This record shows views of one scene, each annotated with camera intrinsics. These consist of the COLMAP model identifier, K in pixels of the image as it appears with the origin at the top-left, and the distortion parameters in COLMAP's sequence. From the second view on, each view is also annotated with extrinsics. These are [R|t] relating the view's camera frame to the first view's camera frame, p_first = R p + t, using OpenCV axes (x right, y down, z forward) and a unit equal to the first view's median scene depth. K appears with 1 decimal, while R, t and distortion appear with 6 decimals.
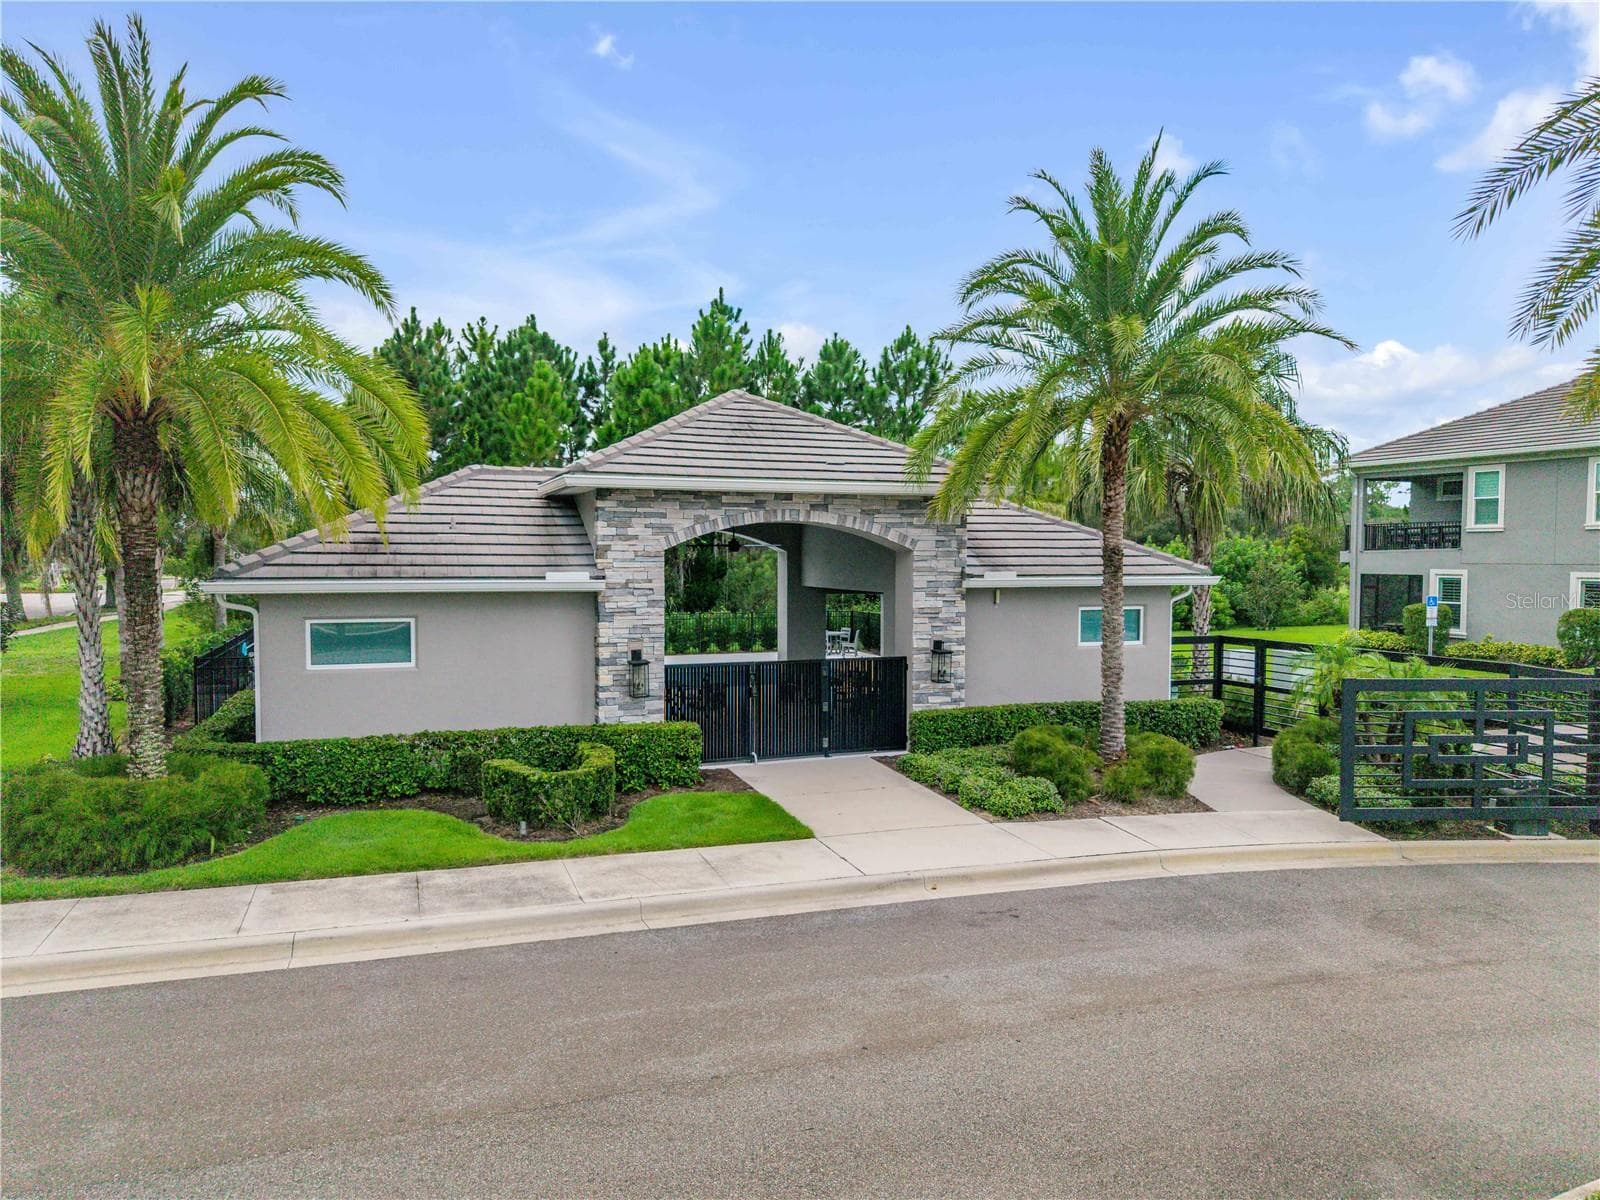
lens RADIAL K [[1346.0, 0, 800.0], [0, 1346.0, 600.0], [0, 0, 1]] dist [-0.112669, -0.000650]
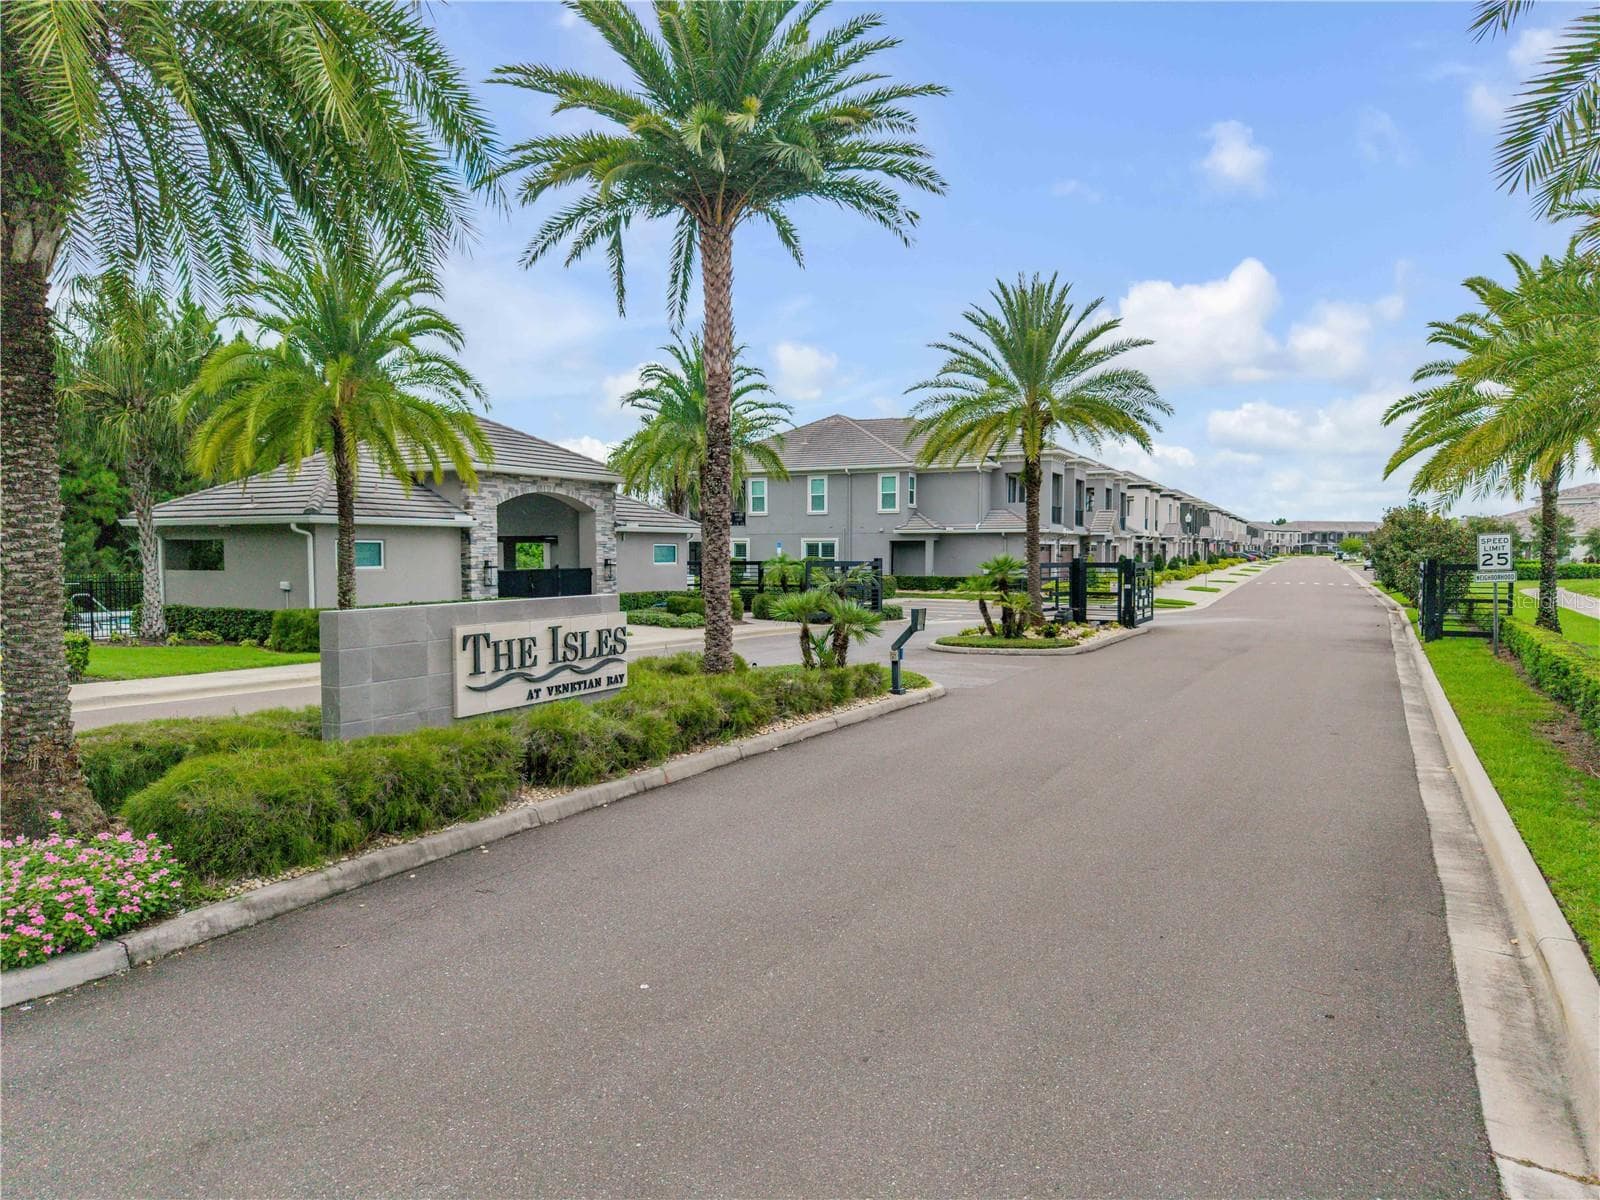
lens RADIAL K [[1346.0, 0, 800.0], [0, 1346.0, 600.0], [0, 0, 1]] dist [-0.112669, -0.000650]
pose [[0.766817, -0.016414, 0.641655, -0.911313], [0.021720, 0.999764, -0.000381, 0.095985], [-0.641498, 0.014229, 0.766993, -0.616686]]
